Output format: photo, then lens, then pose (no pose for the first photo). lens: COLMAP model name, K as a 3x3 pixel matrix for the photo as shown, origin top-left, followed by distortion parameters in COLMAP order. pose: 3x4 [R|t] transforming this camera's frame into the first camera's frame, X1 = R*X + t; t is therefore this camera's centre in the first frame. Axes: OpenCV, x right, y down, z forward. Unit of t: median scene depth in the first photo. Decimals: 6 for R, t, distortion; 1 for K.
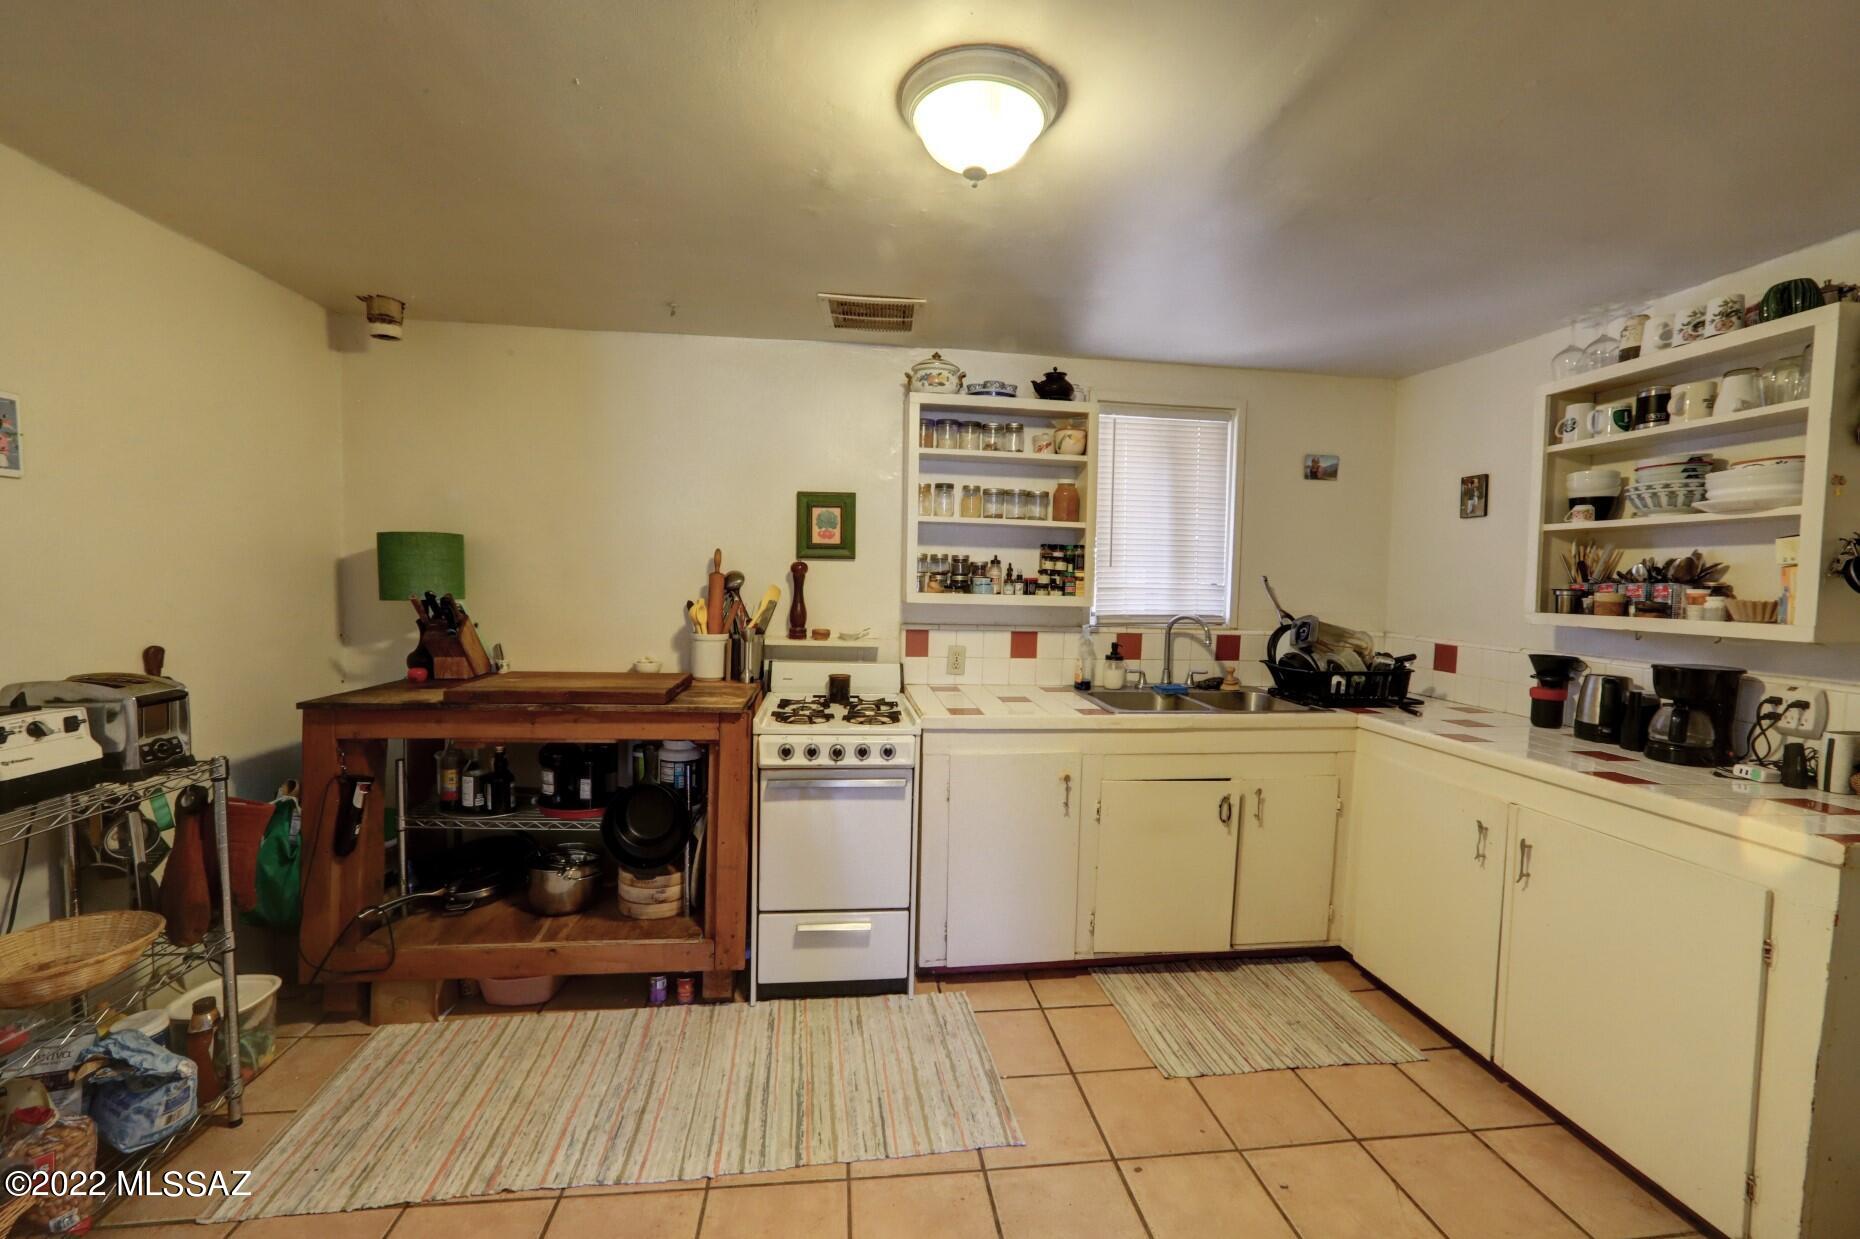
lens RADIAL K [[740.5, 0, 920.8], [0, 740.5, 610.1], [0, 0, 1]] dist [-0.040074, 0.017987]
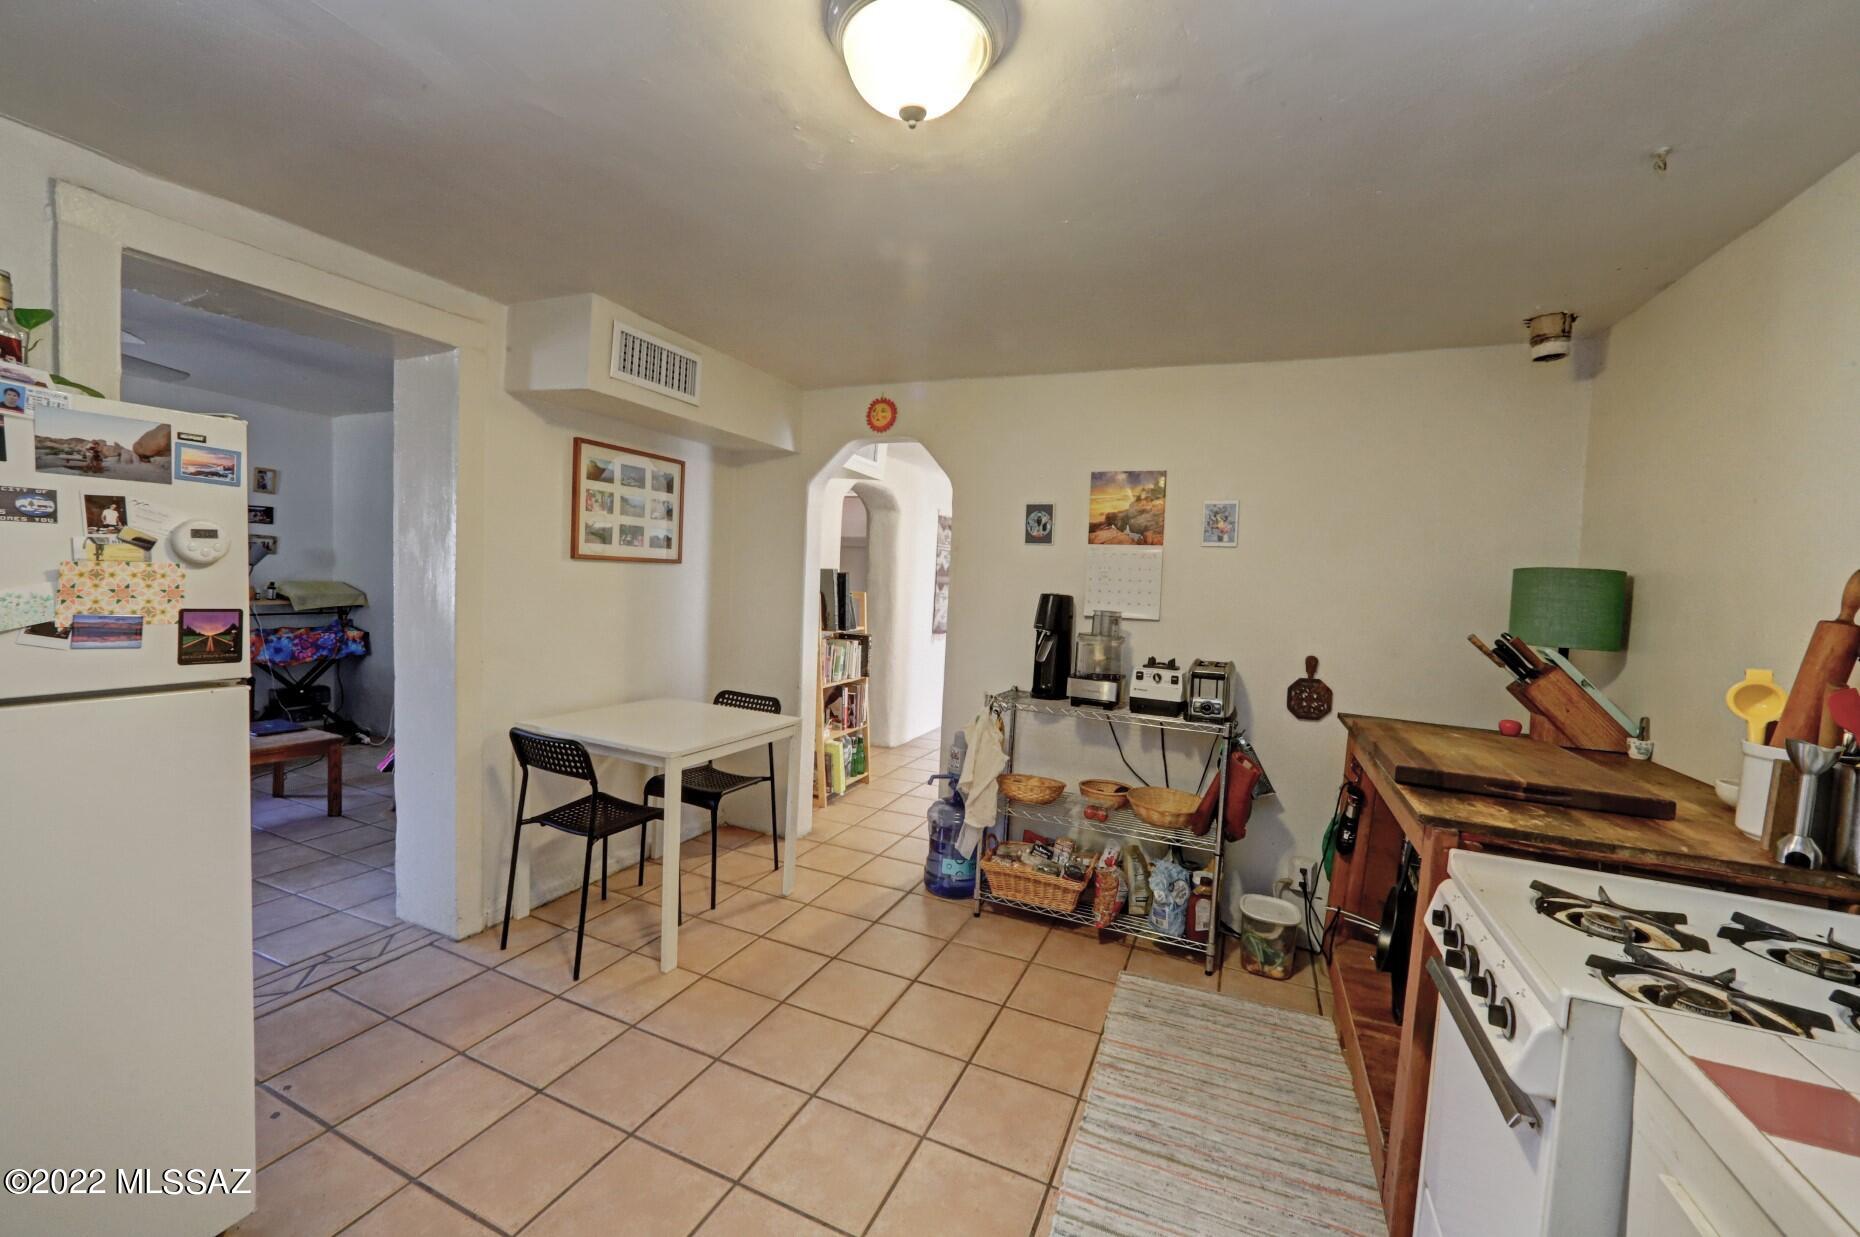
lens RADIAL K [[743.8, 0, 927.3], [0, 743.8, 612.8], [0, 0, 1]] dist [-0.043210, 0.018005]
pose [[-0.504399, -0.009268, -0.863421, 0.384776], [-0.100937, 0.993720, 0.048299, -0.019458], [0.857551, 0.111513, -0.502167, 0.718493]]
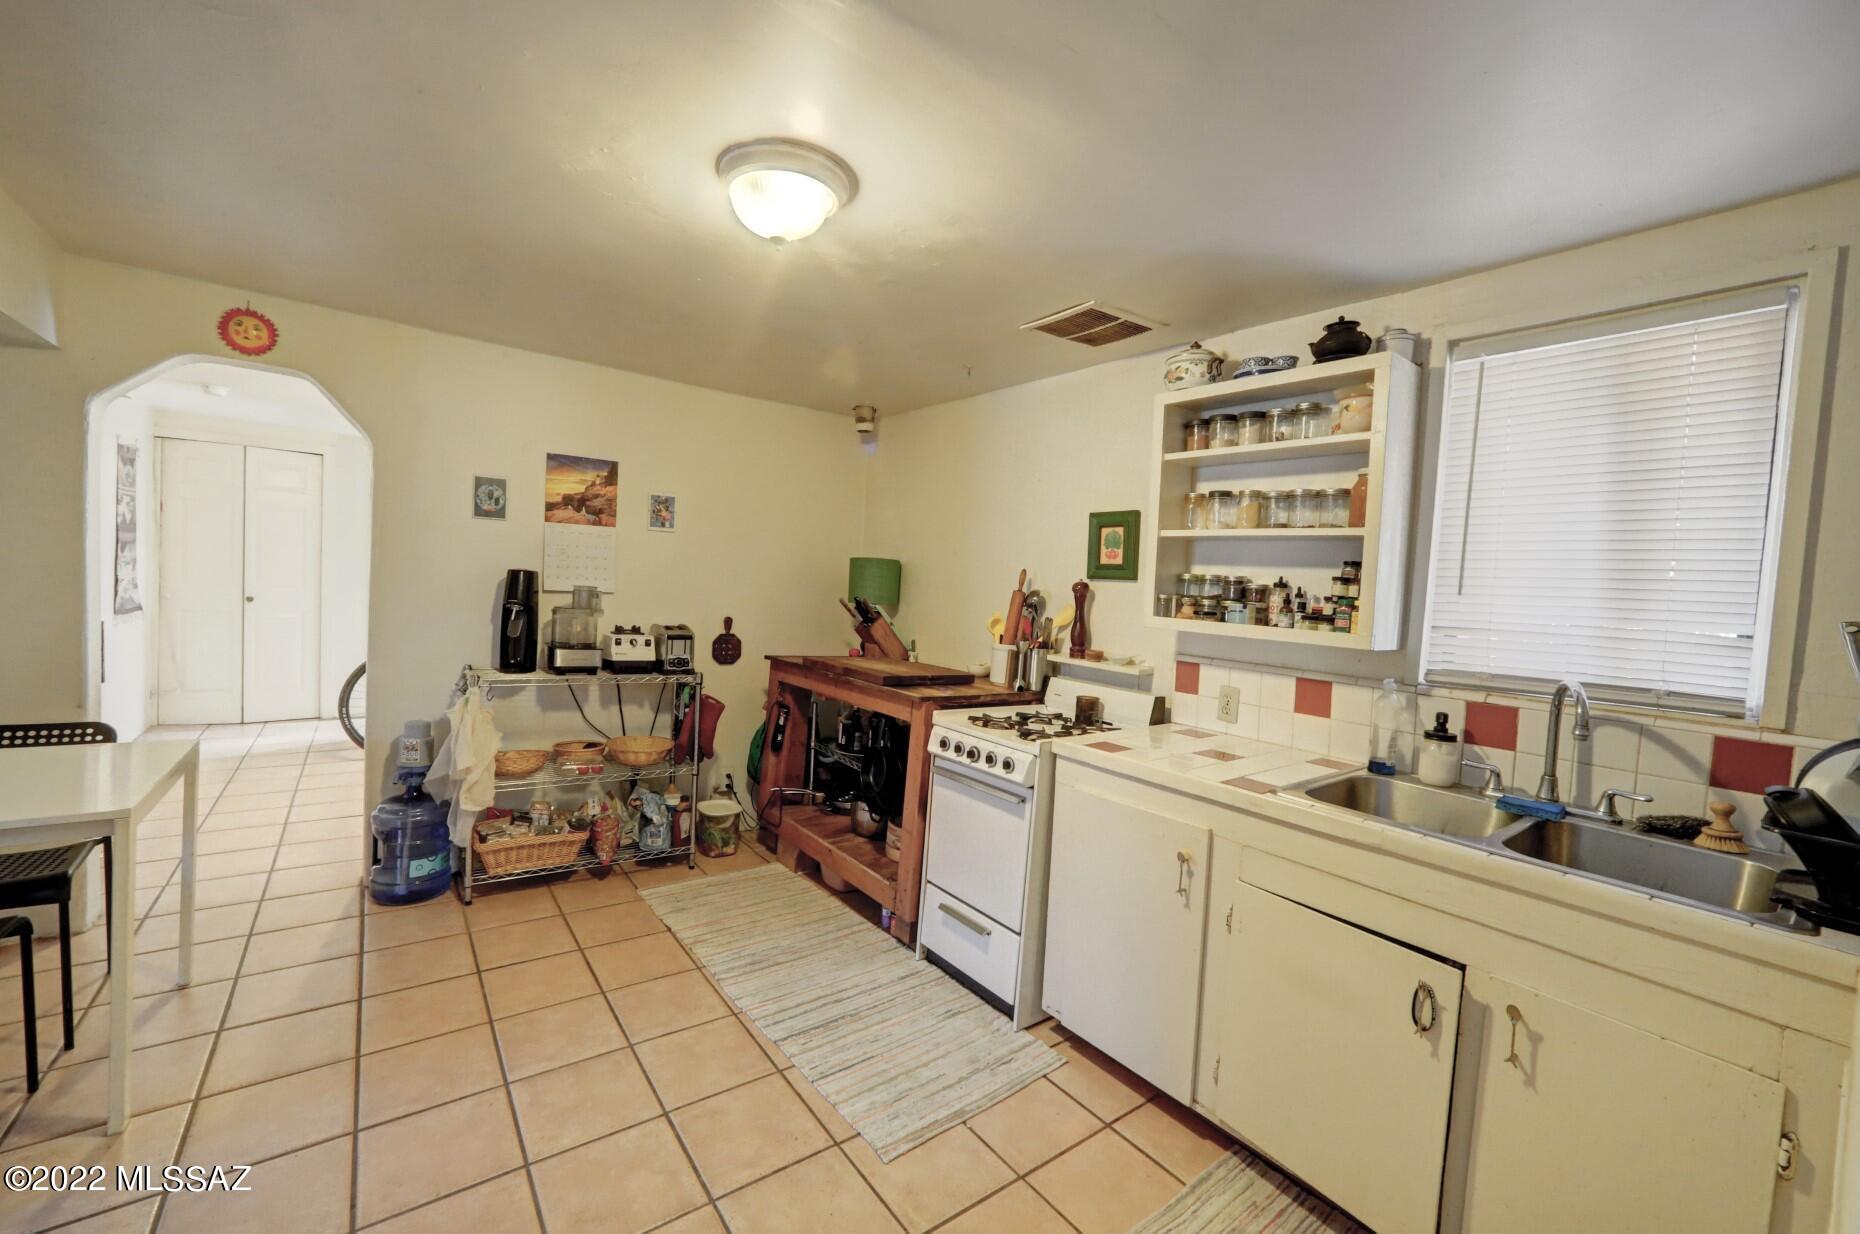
lens RADIAL K [[743.8, 0, 927.3], [0, 743.8, 611.3], [0, 0, 1]] dist [-0.043210, 0.018005]
pose [[0.506964, 0.038954, -0.861087, 0.604359], [-0.090712, 0.995842, -0.008357, 0.002507], [0.857181, 0.082347, 0.508390, 0.303424]]
